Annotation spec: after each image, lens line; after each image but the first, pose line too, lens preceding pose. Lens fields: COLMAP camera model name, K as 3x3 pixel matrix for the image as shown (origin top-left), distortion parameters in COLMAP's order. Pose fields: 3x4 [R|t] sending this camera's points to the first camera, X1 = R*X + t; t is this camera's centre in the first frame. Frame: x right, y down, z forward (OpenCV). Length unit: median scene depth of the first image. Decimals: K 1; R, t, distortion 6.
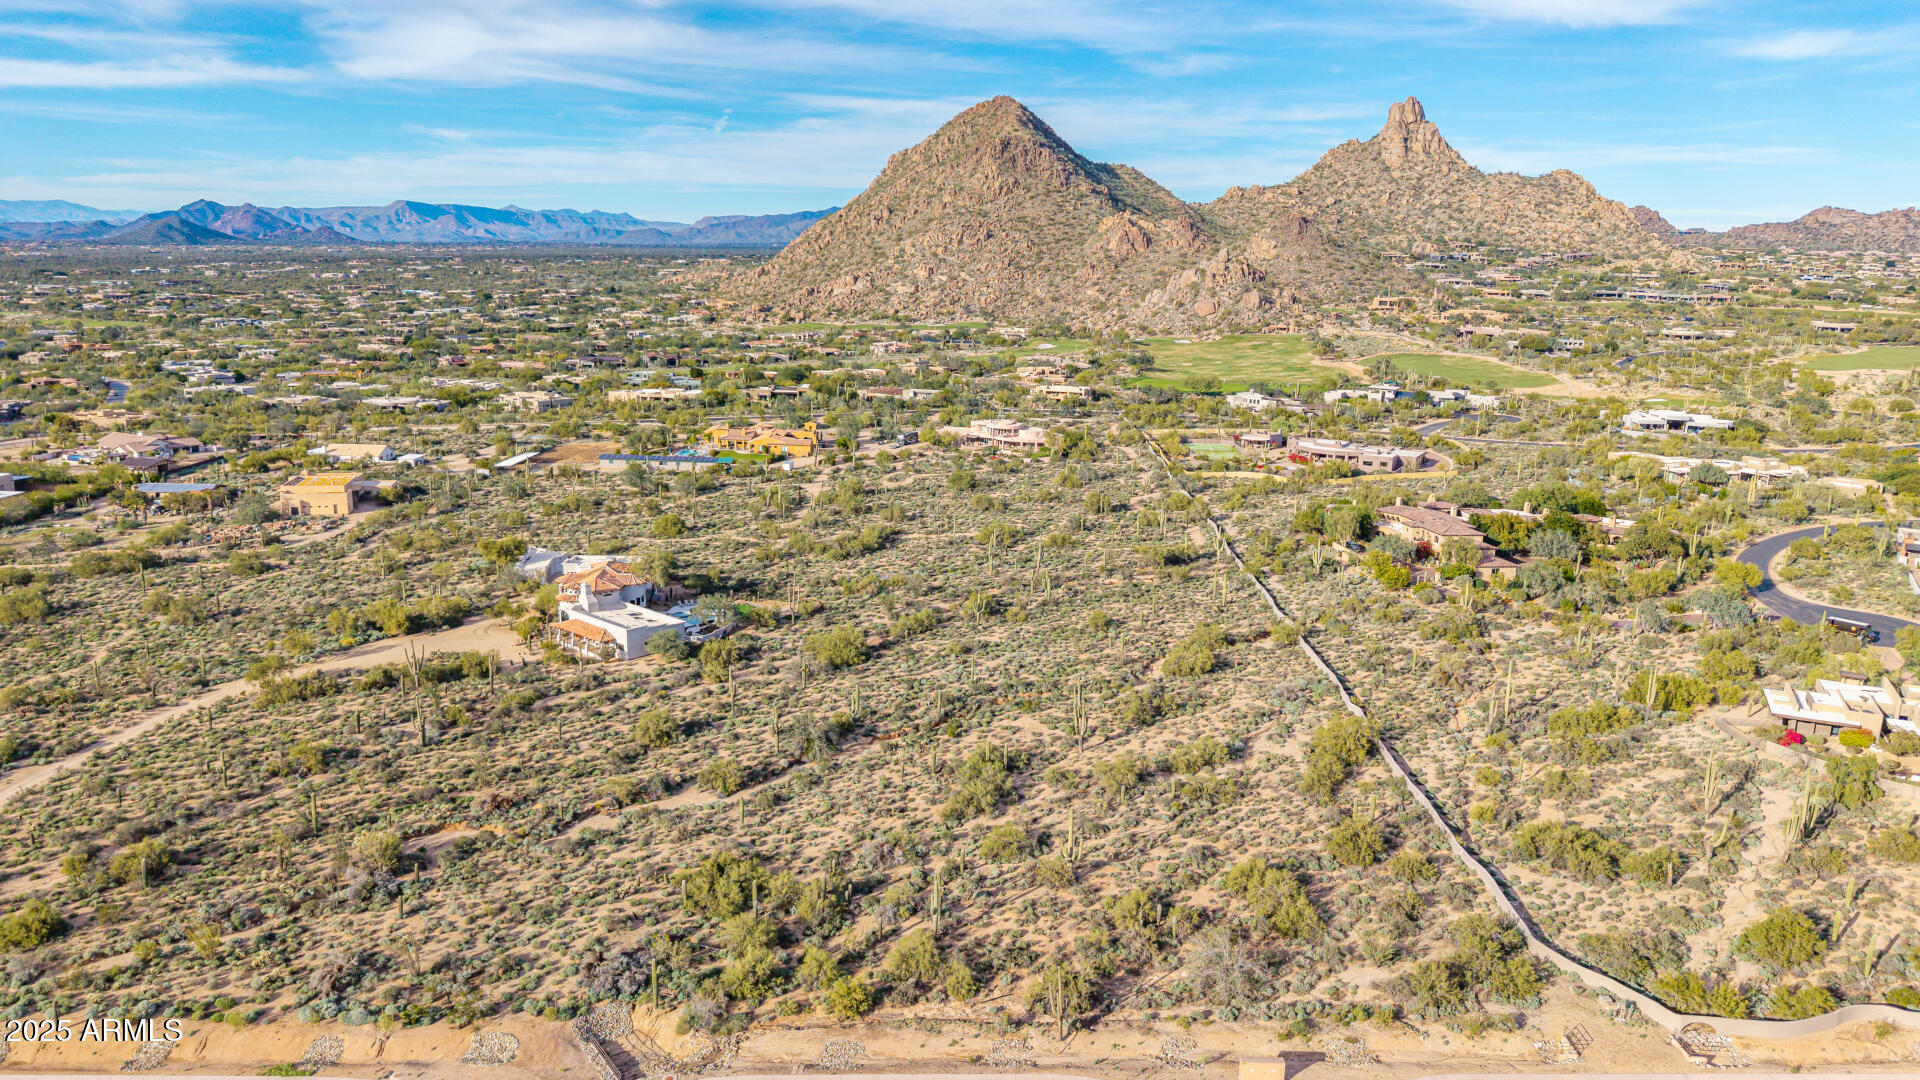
lens RADIAL K [[1301.3, 0, 960.0], [0, 1301.3, 540.0], [0, 0, 1]] dist [0.019206, -0.025032]
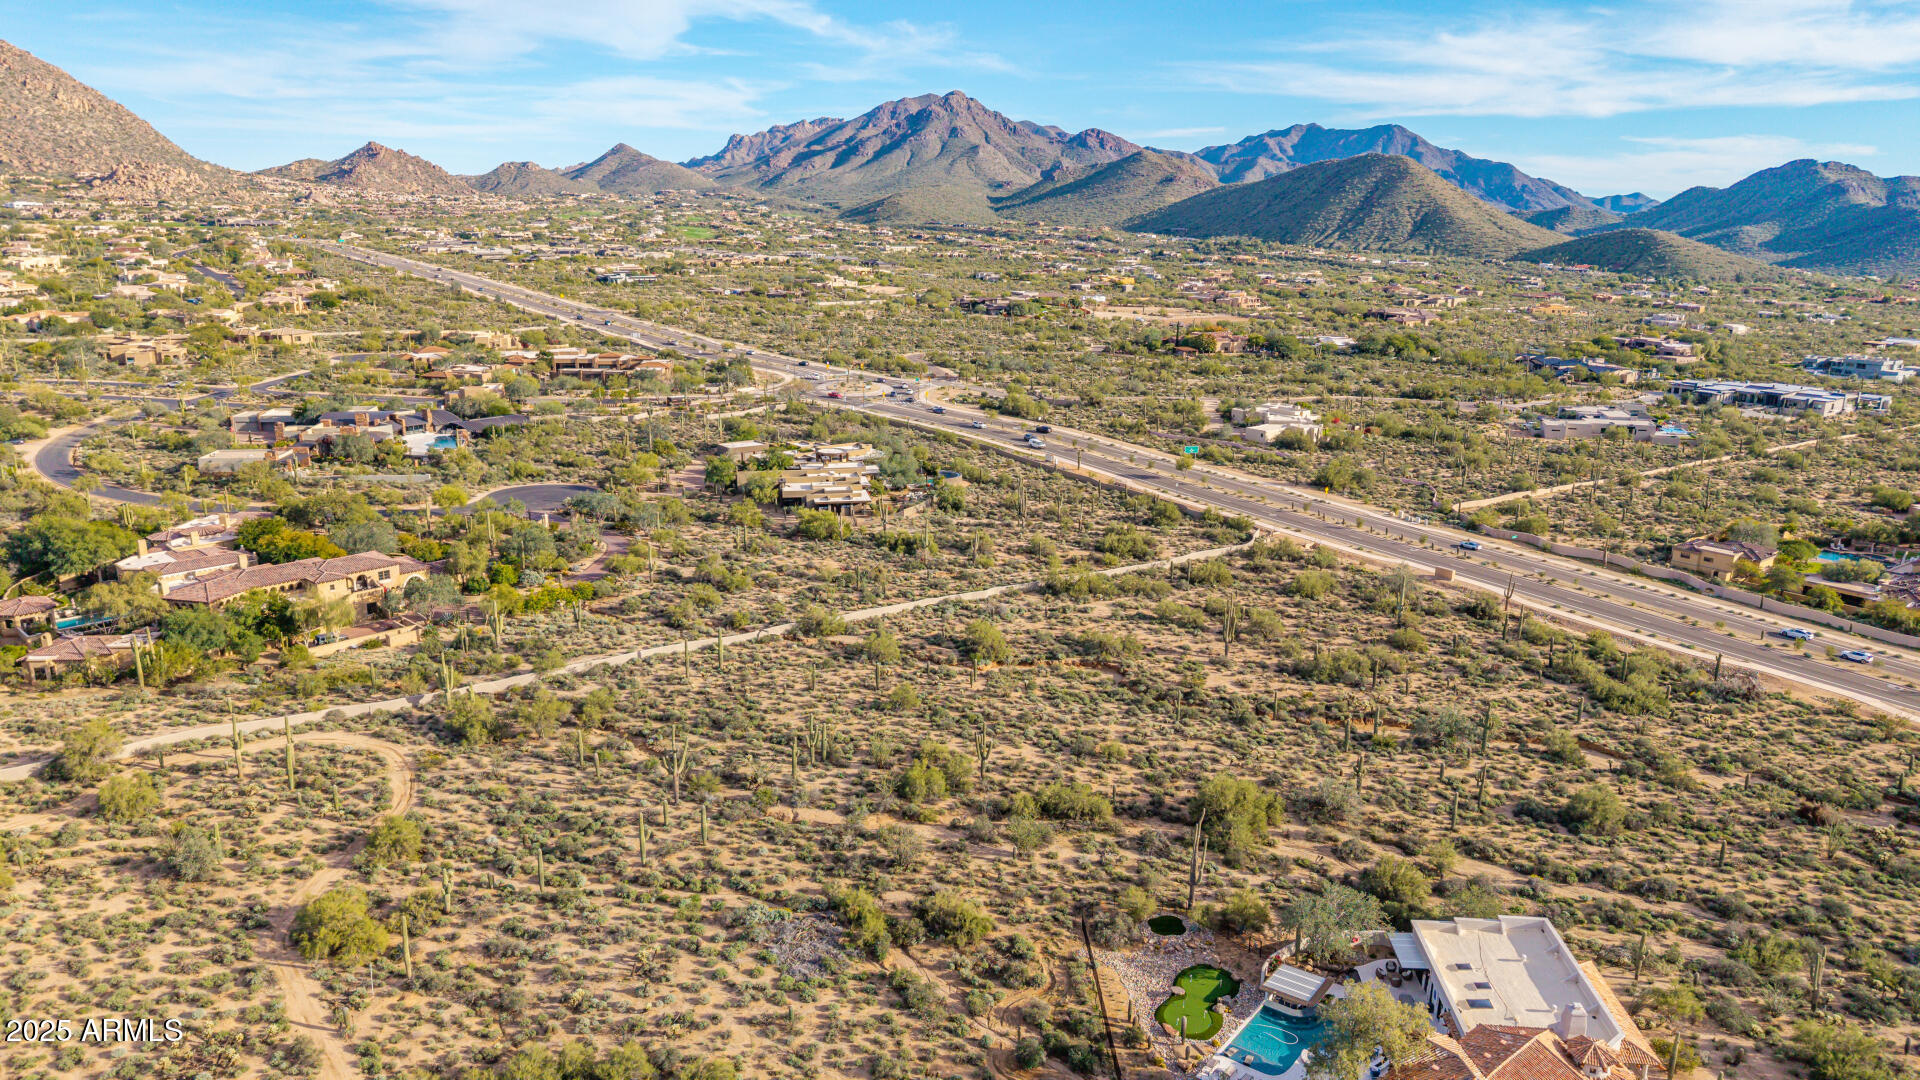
lens RADIAL K [[1301.3, 0, 960.0], [0, 1301.3, 540.0], [0, 0, 1]] dist [0.019206, -0.025032]
pose [[-0.607695, -0.228044, 0.760725, -0.116810], [0.146552, 0.909235, 0.389633, -0.078195], [-0.780532, 0.348264, -0.519117, 0.343369]]
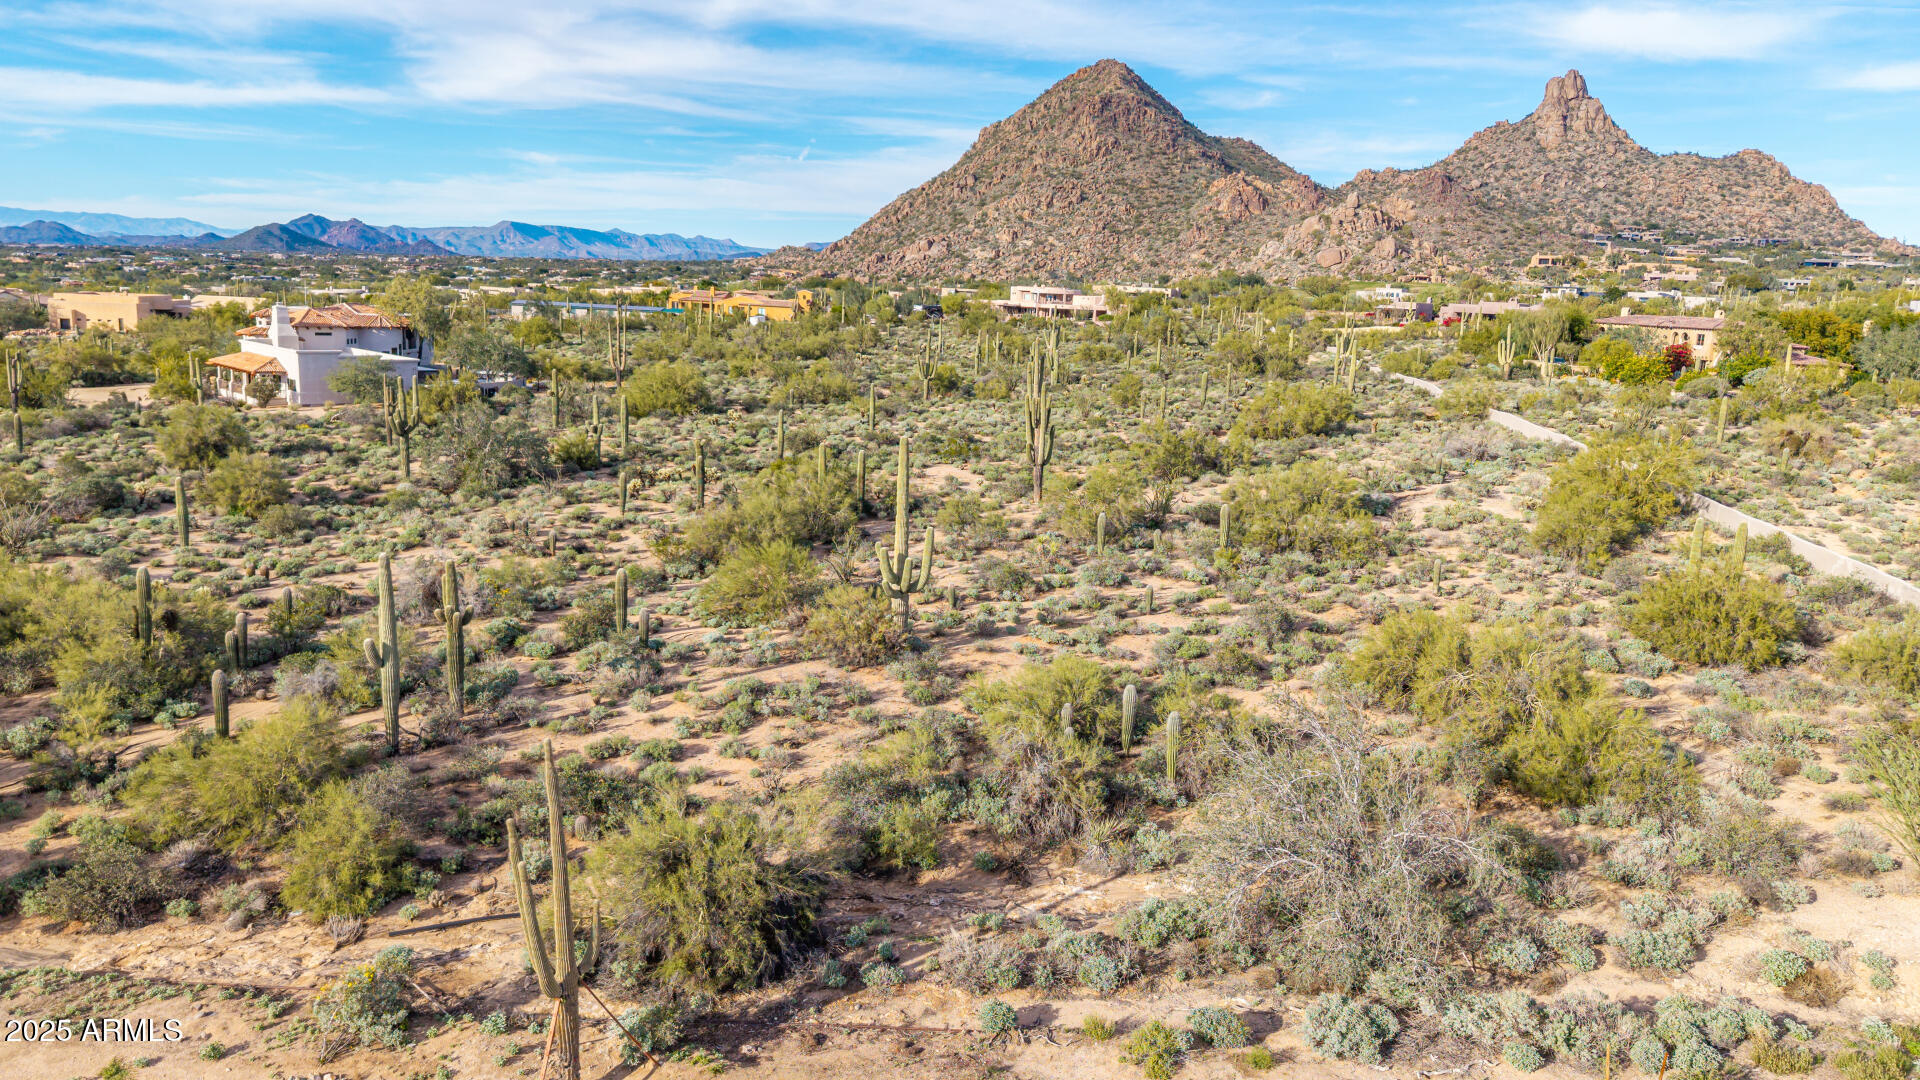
lens RADIAL K [[1360.9, 0, 957.2], [0, 1360.9, 559.3], [0, 0, 1]] dist [0.006982, -0.002971]
pose [[0.996596, 0.034068, -0.075066, 0.020496], [-0.035349, 0.999250, -0.015807, 0.038880], [0.074471, 0.018407, 0.997053, 0.102233]]
